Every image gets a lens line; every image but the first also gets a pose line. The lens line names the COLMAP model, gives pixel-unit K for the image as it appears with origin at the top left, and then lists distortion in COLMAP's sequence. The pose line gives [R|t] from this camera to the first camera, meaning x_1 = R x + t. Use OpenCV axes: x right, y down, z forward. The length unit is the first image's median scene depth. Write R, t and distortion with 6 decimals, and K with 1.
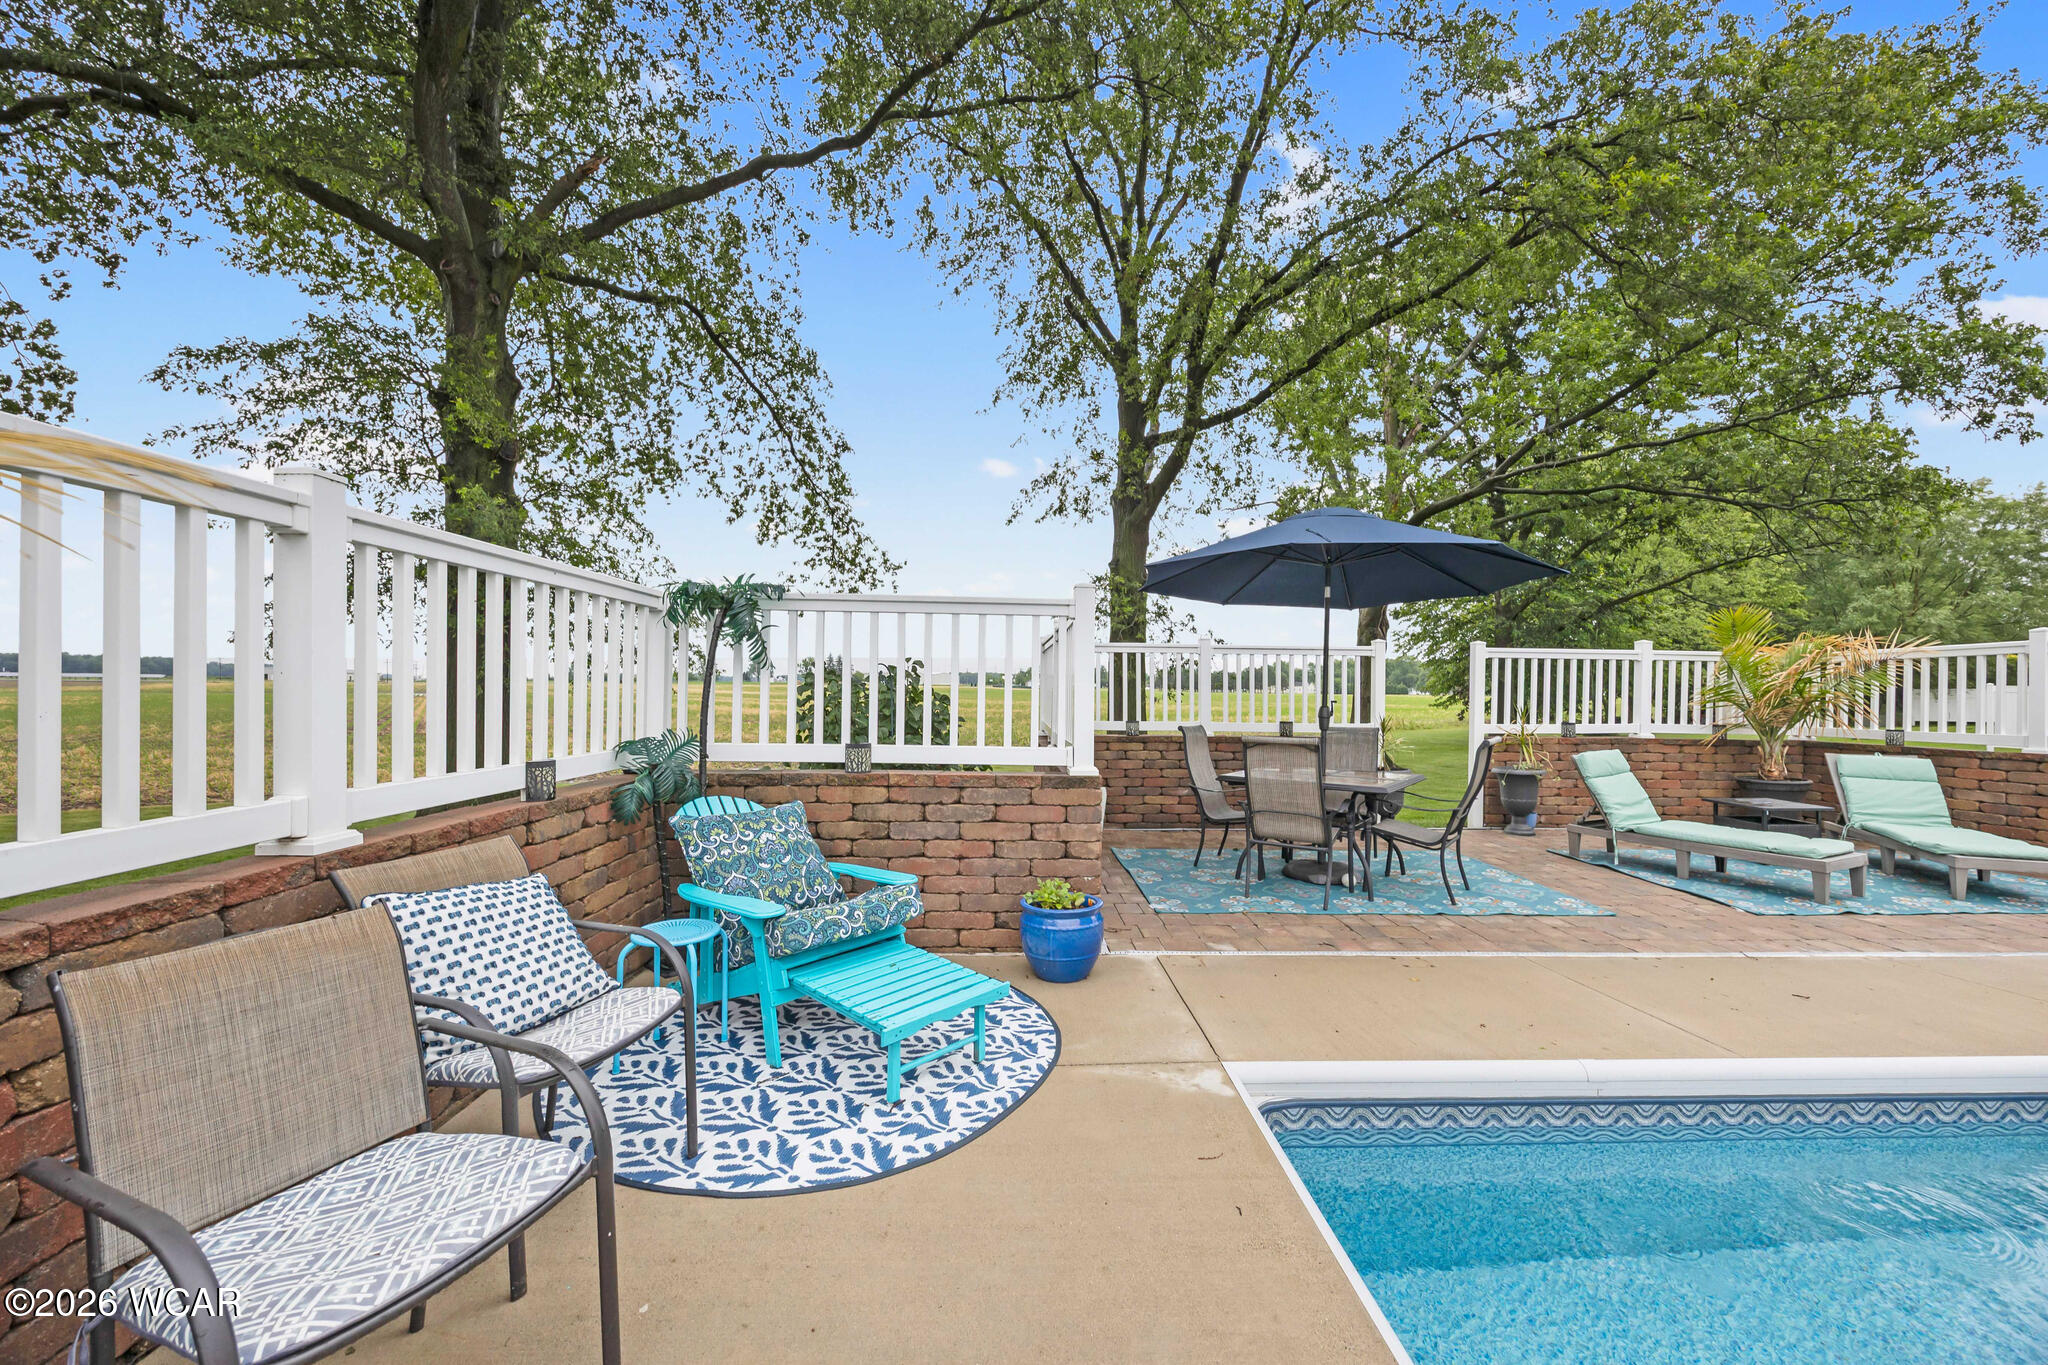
lens RADIAL K [[762.7, 0, 1024.0], [0, 762.7, 682.5], [0, 0, 1]] dist [0.002375, 0.000195]
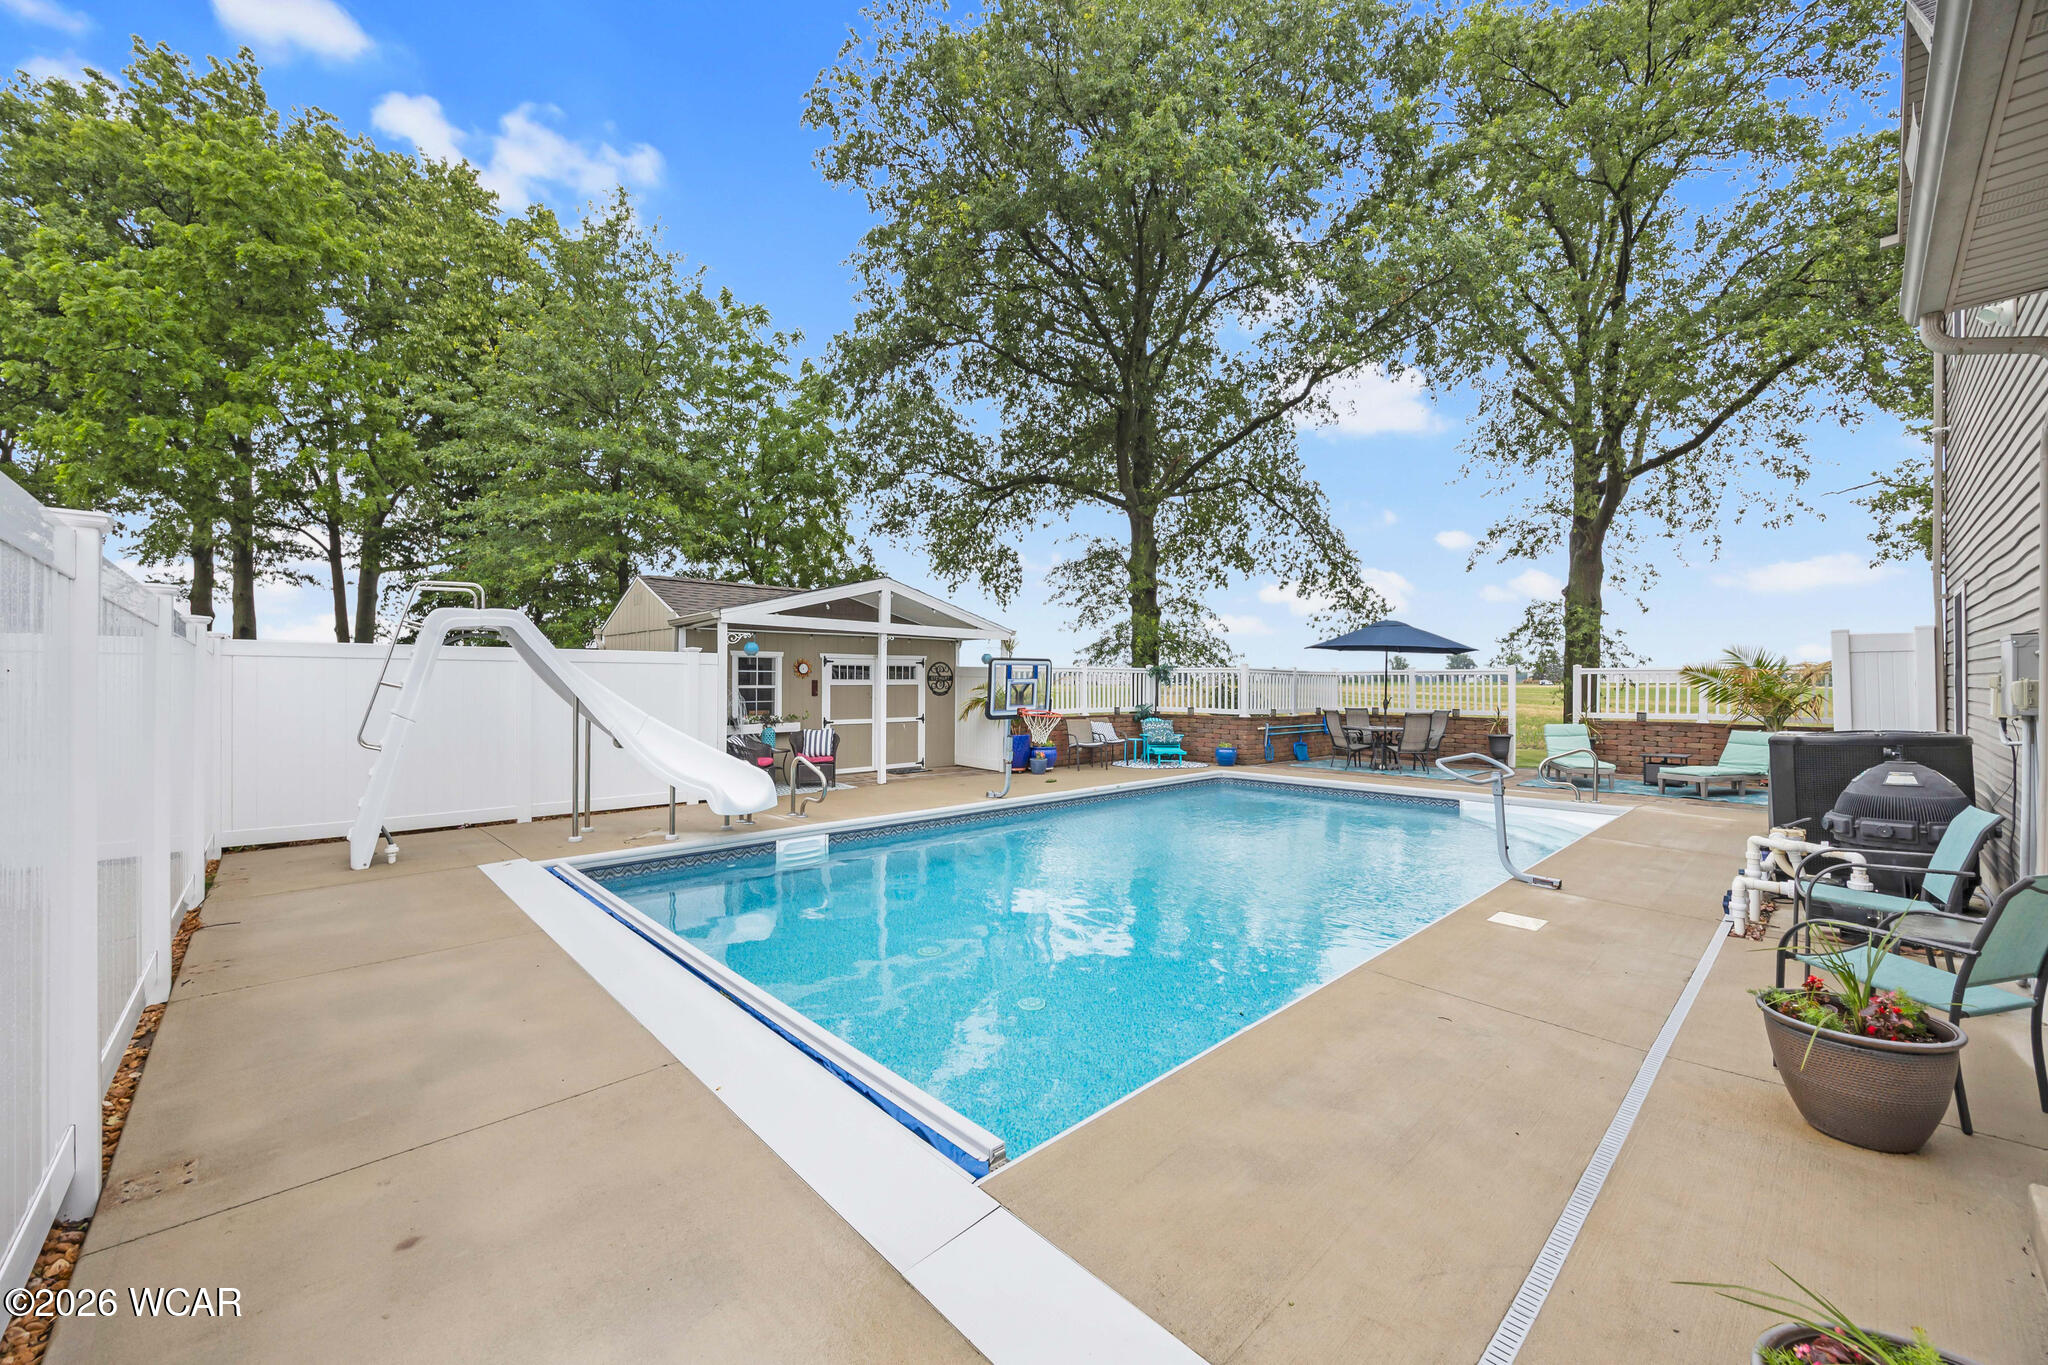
lens RADIAL K [[783.0, 0, 1014.7], [0, 783.0, 682.1], [0, 0, 1]] dist [-0.001897, -0.000604]
pose [[0.654675, -0.013505, -0.755790, 0.512995], [0.009131, 0.999909, -0.009957, -0.002864], [0.755855, -0.000382, 0.654739, -0.524450]]
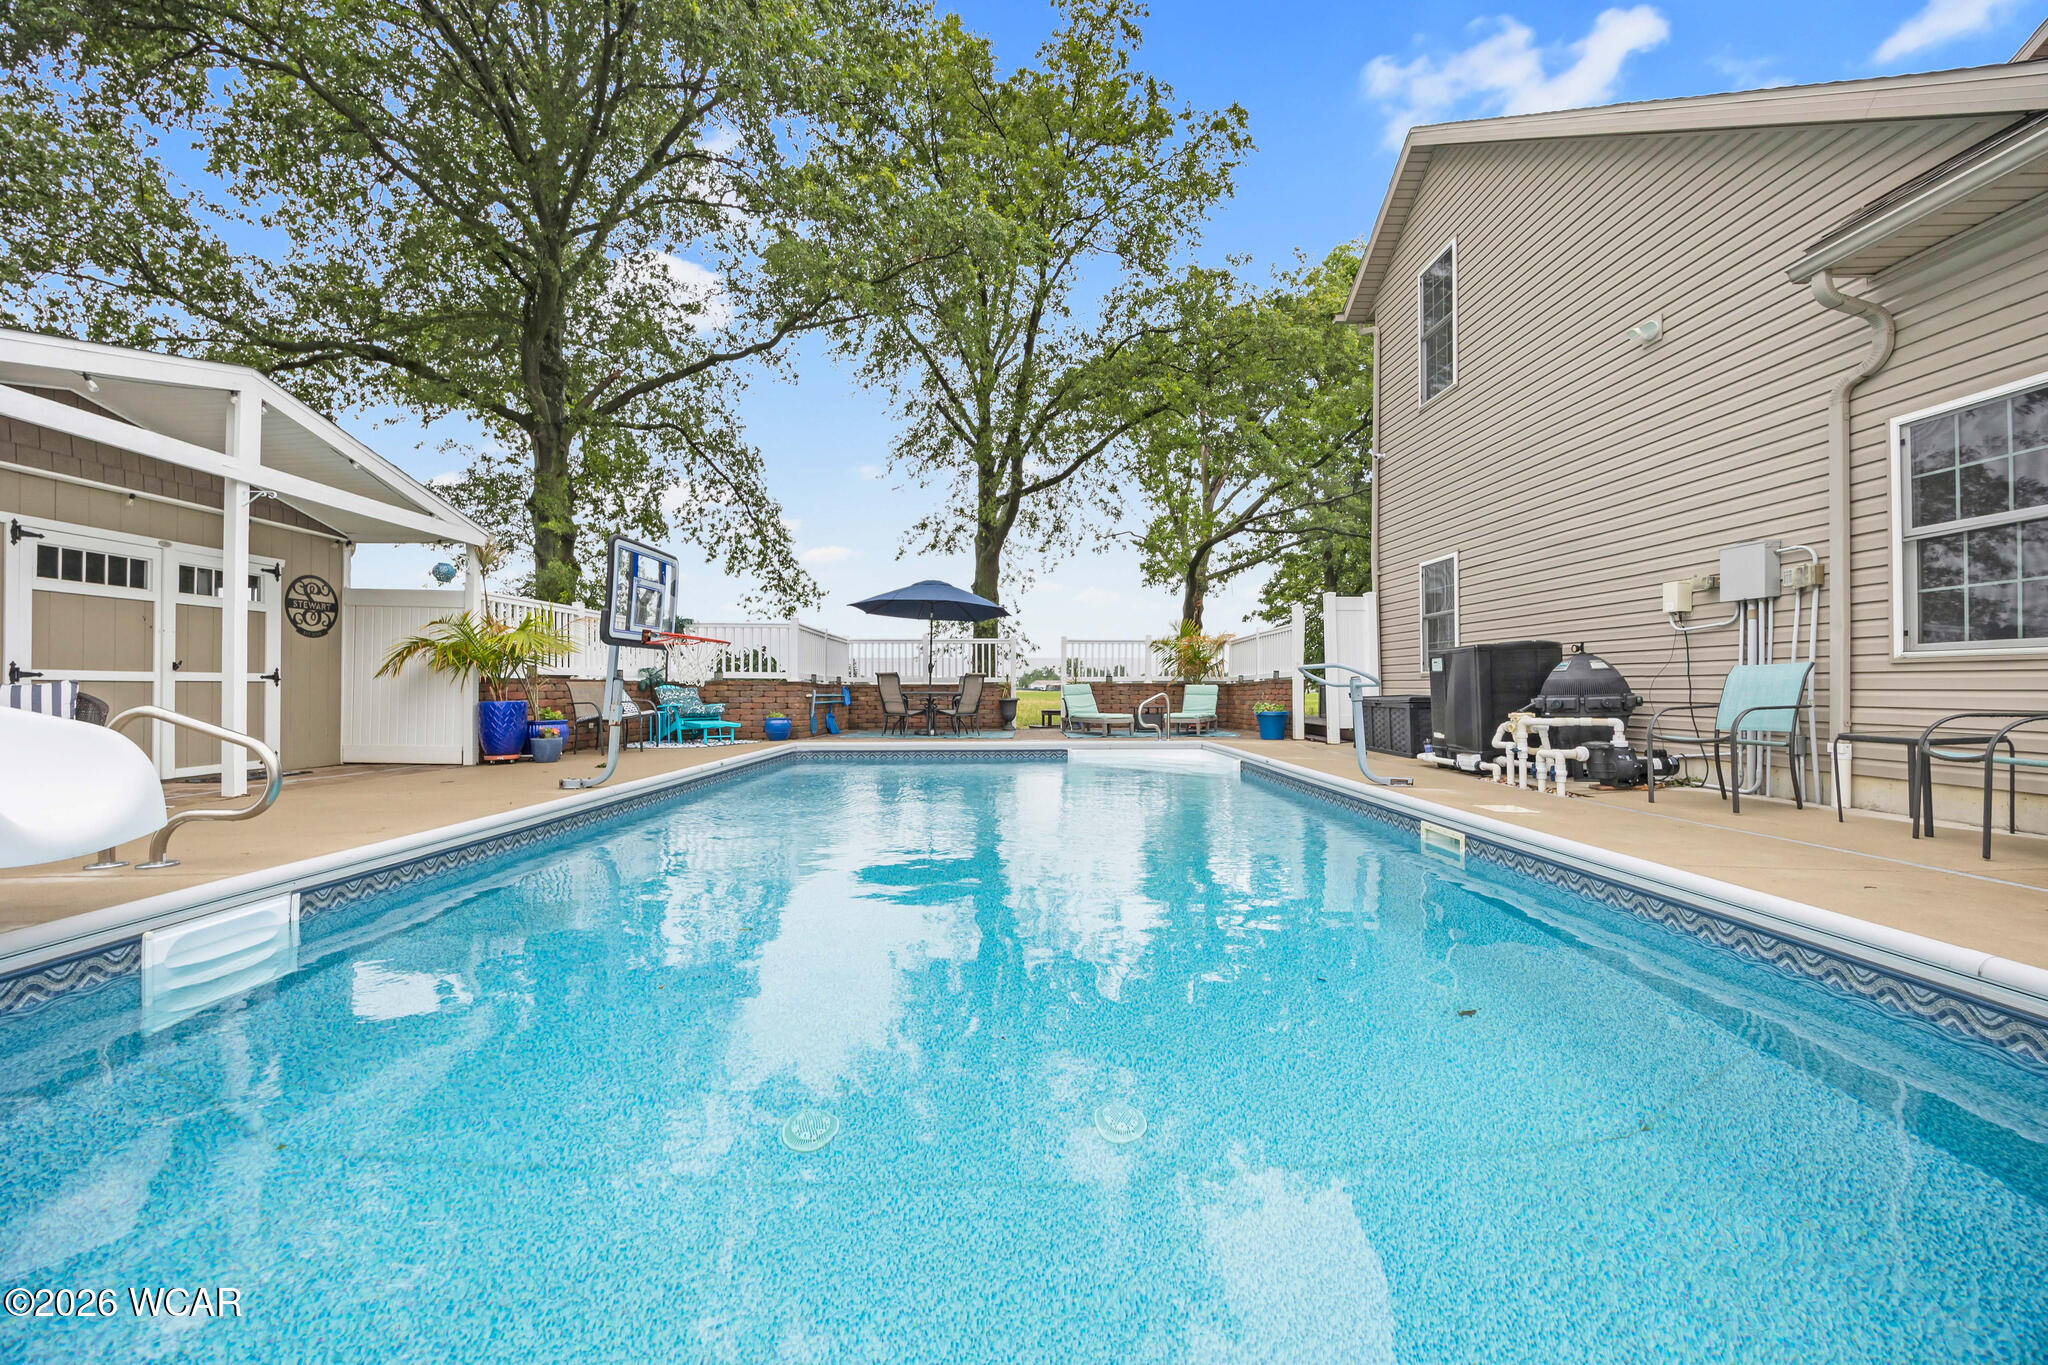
lens RADIAL K [[783.0, 0, 1014.7], [0, 783.0, 682.1], [0, 0, 1]] dist [-0.001897, -0.000604]
pose [[0.999544, -0.014003, -0.026756, 0.242726], [0.013766, 0.999865, -0.009026, 0.039805], [0.026879, 0.008653, 0.999601, -0.481145]]
